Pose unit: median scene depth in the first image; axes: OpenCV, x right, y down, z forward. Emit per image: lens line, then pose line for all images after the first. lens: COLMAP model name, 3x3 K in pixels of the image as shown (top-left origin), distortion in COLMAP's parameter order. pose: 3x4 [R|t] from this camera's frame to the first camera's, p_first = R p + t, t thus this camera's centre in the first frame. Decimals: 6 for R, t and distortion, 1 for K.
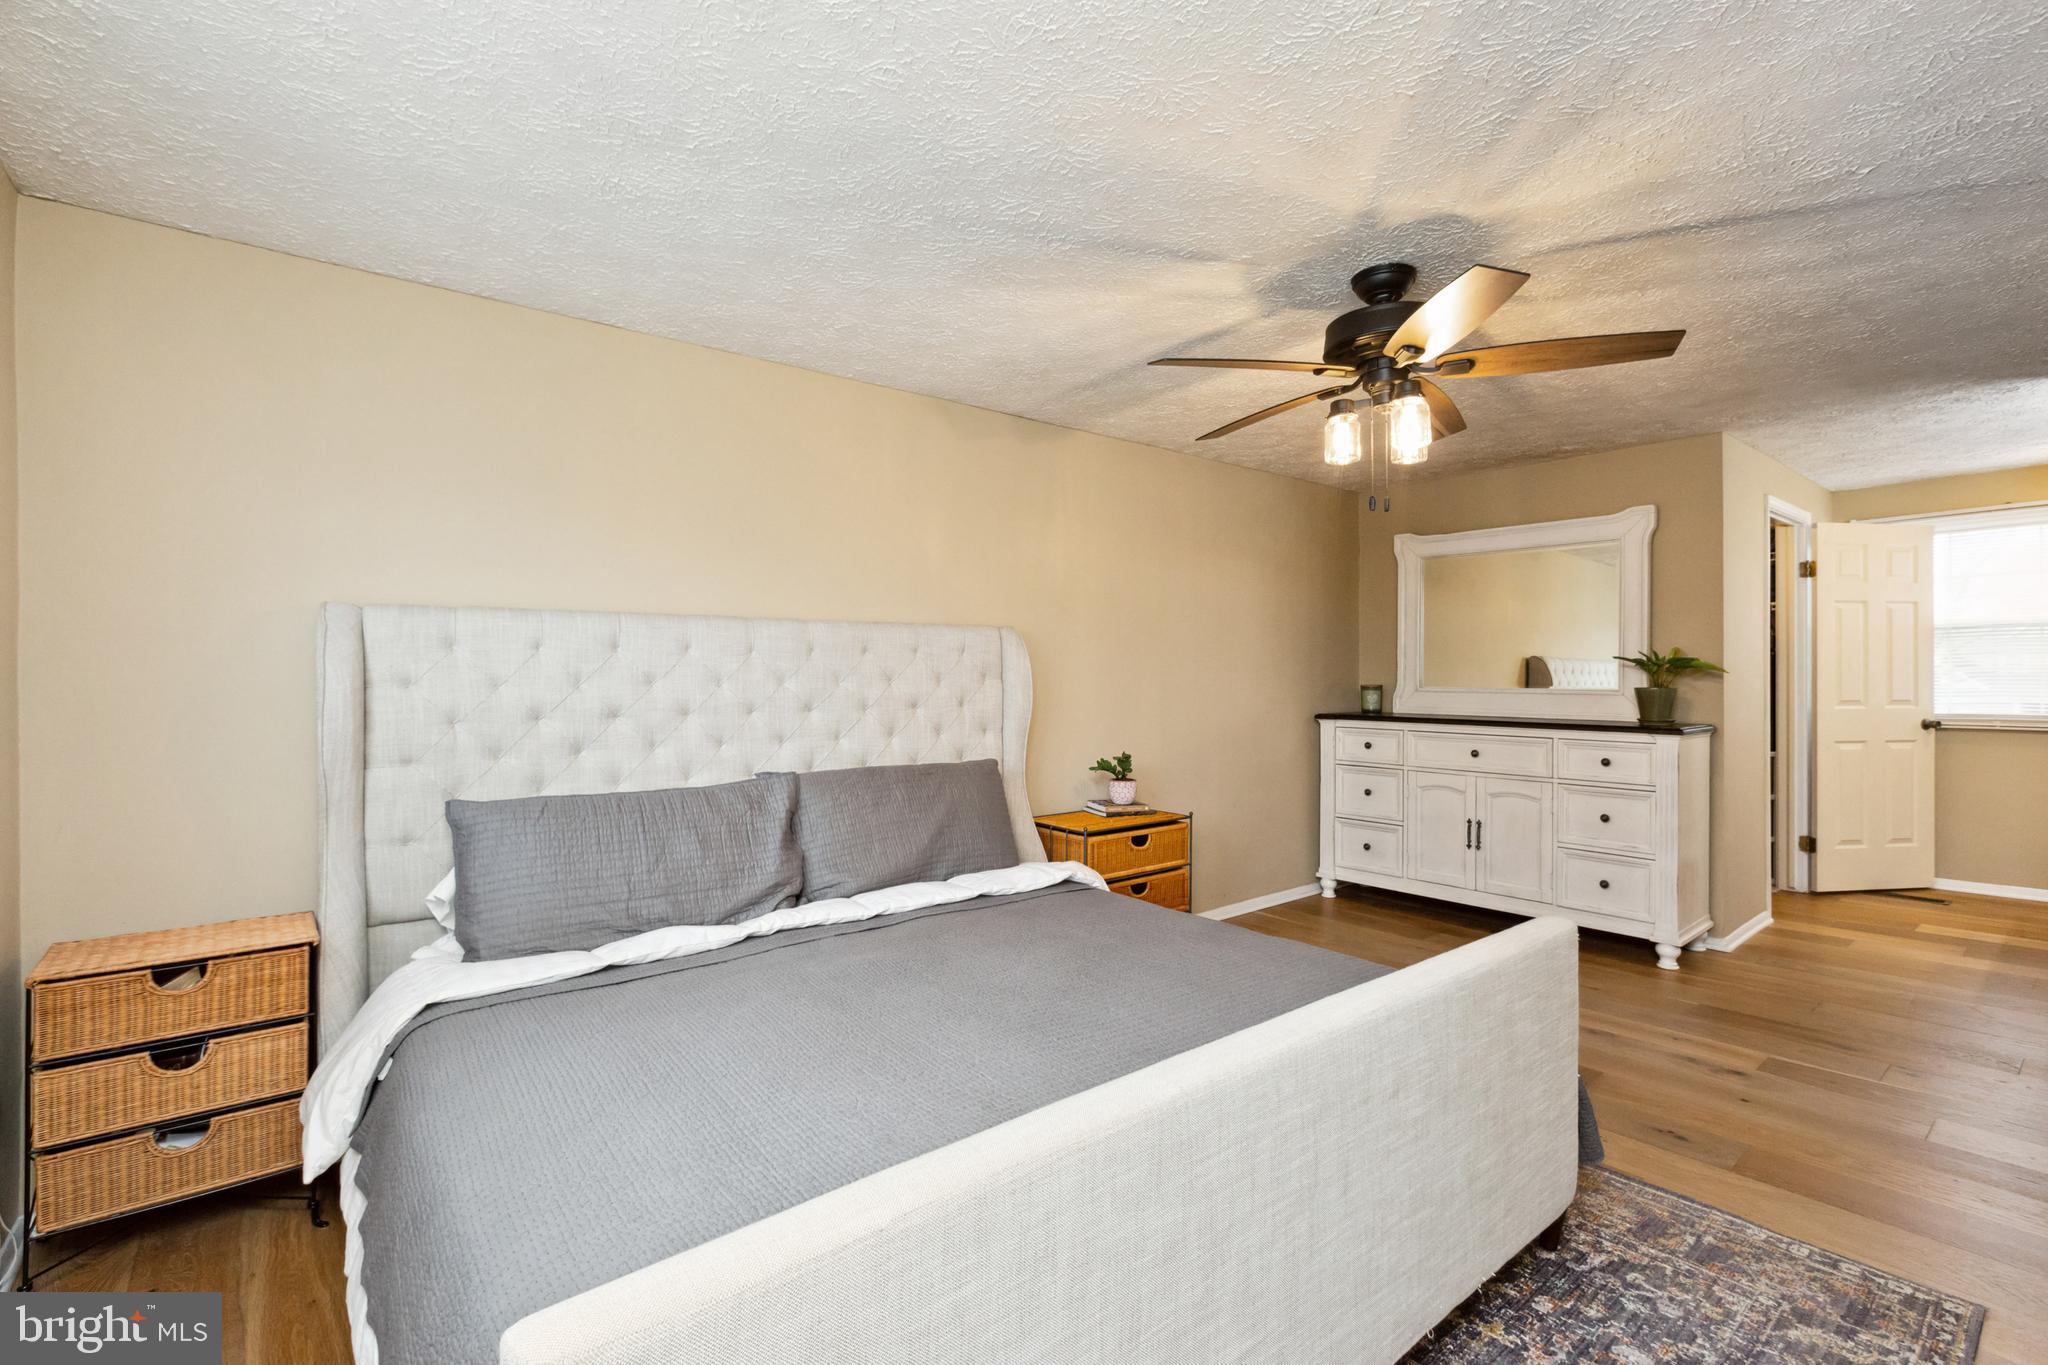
lens RADIAL K [[938.0, 0, 1023.9], [0, 938.0, 679.4], [0, 0, 1]] dist [0.000595, 0.000780]
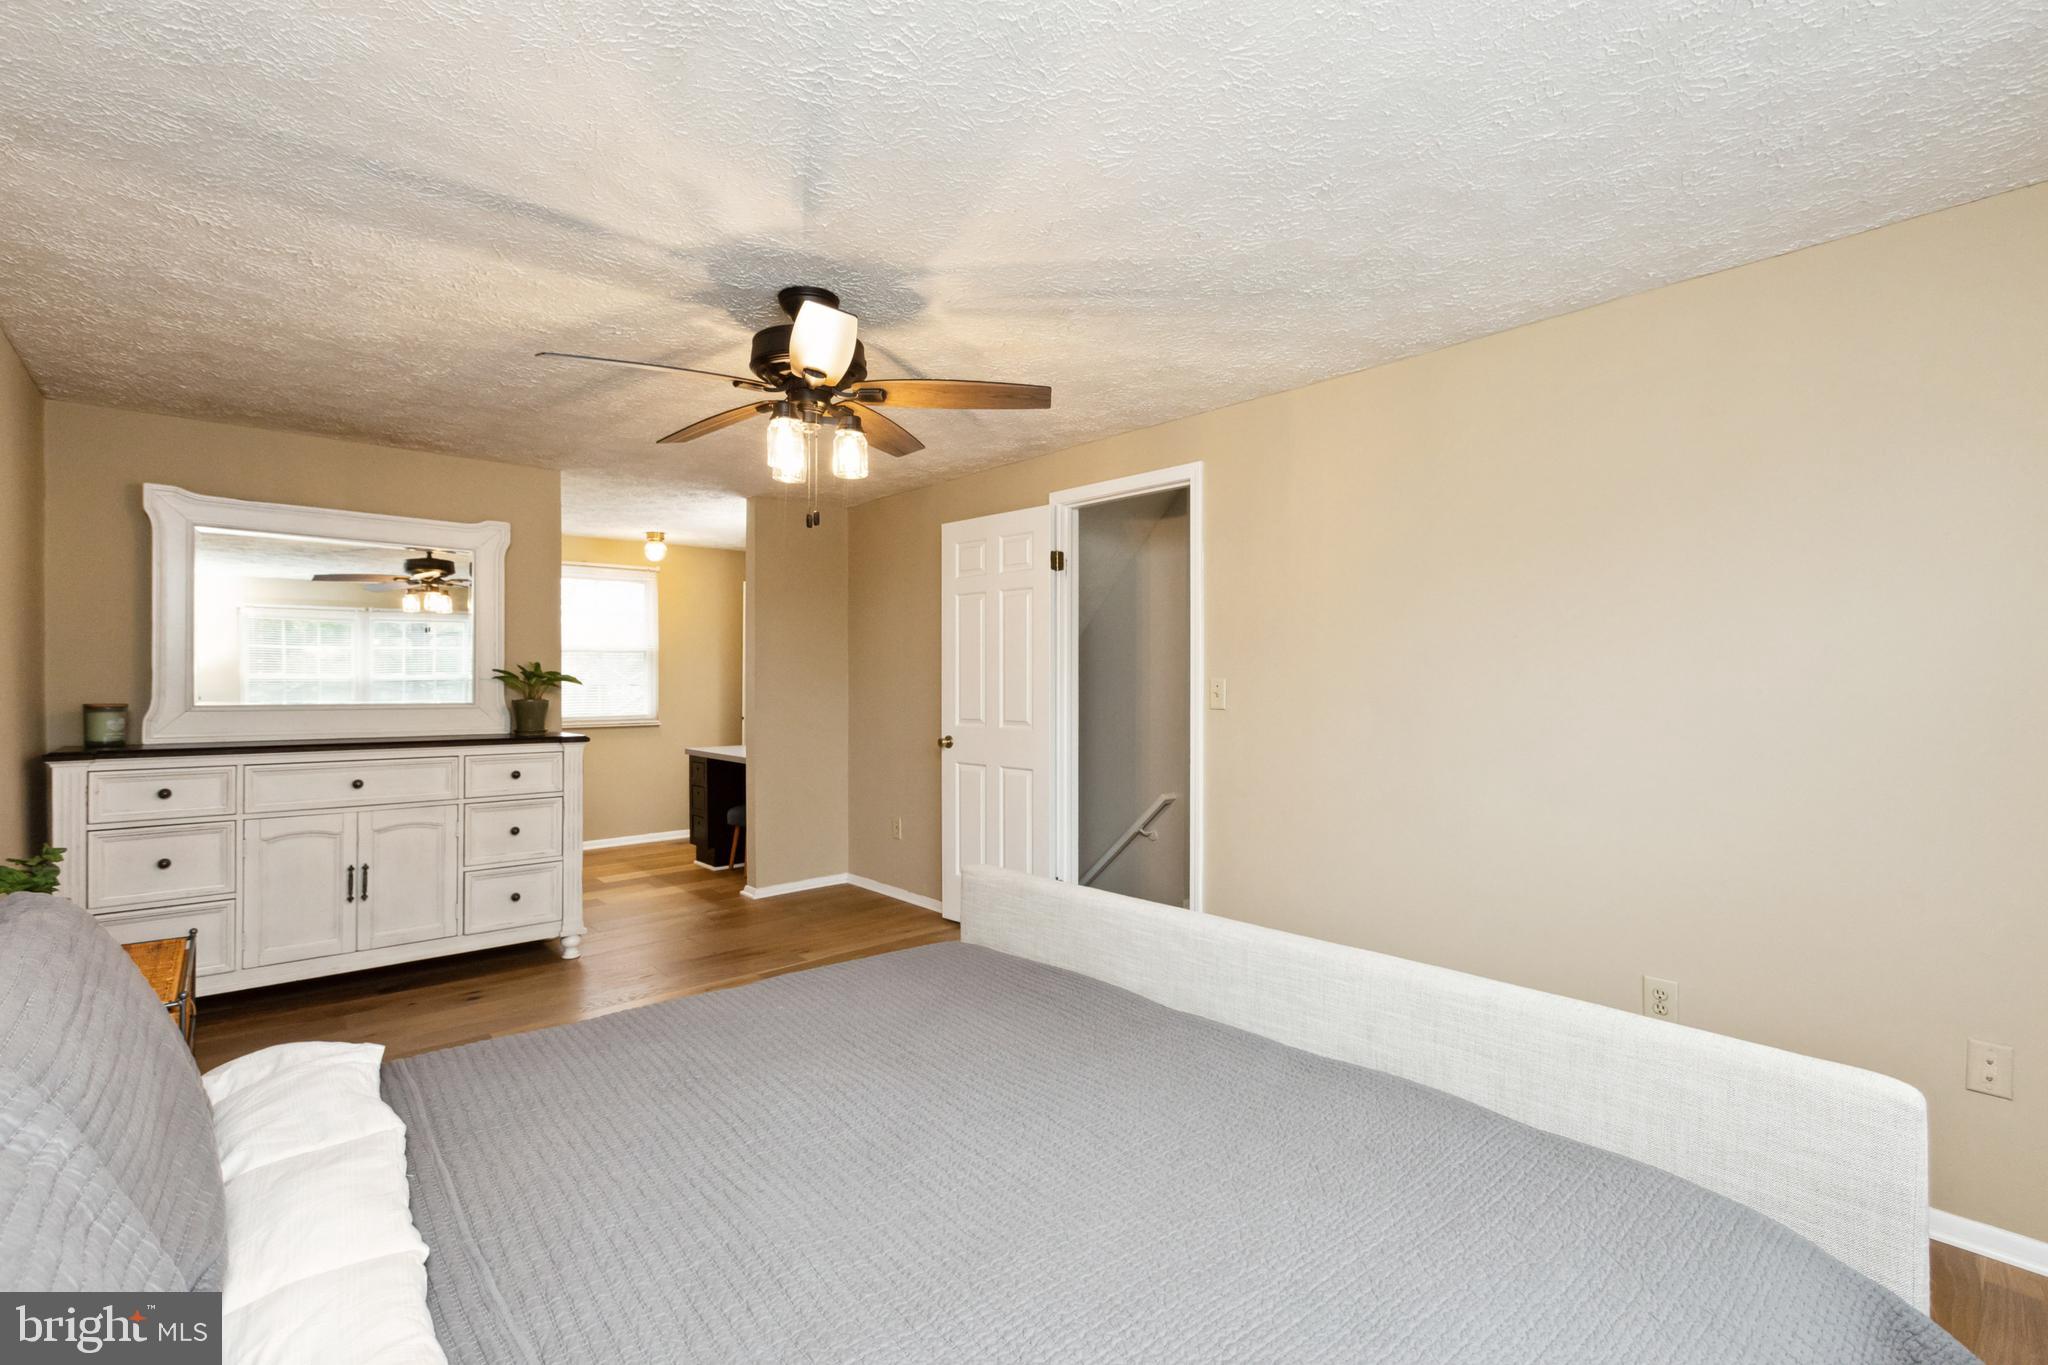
lens RADIAL K [[938.0, 0, 1022.7], [0, 938.0, 678.0], [0, 0, 1]] dist [0.000595, 0.000780]
pose [[-0.053625, 0.009368, 0.998517, -0.384864], [0.008164, 0.999927, -0.008943, -0.001136], [-0.998528, 0.007672, -0.053697, 0.487222]]
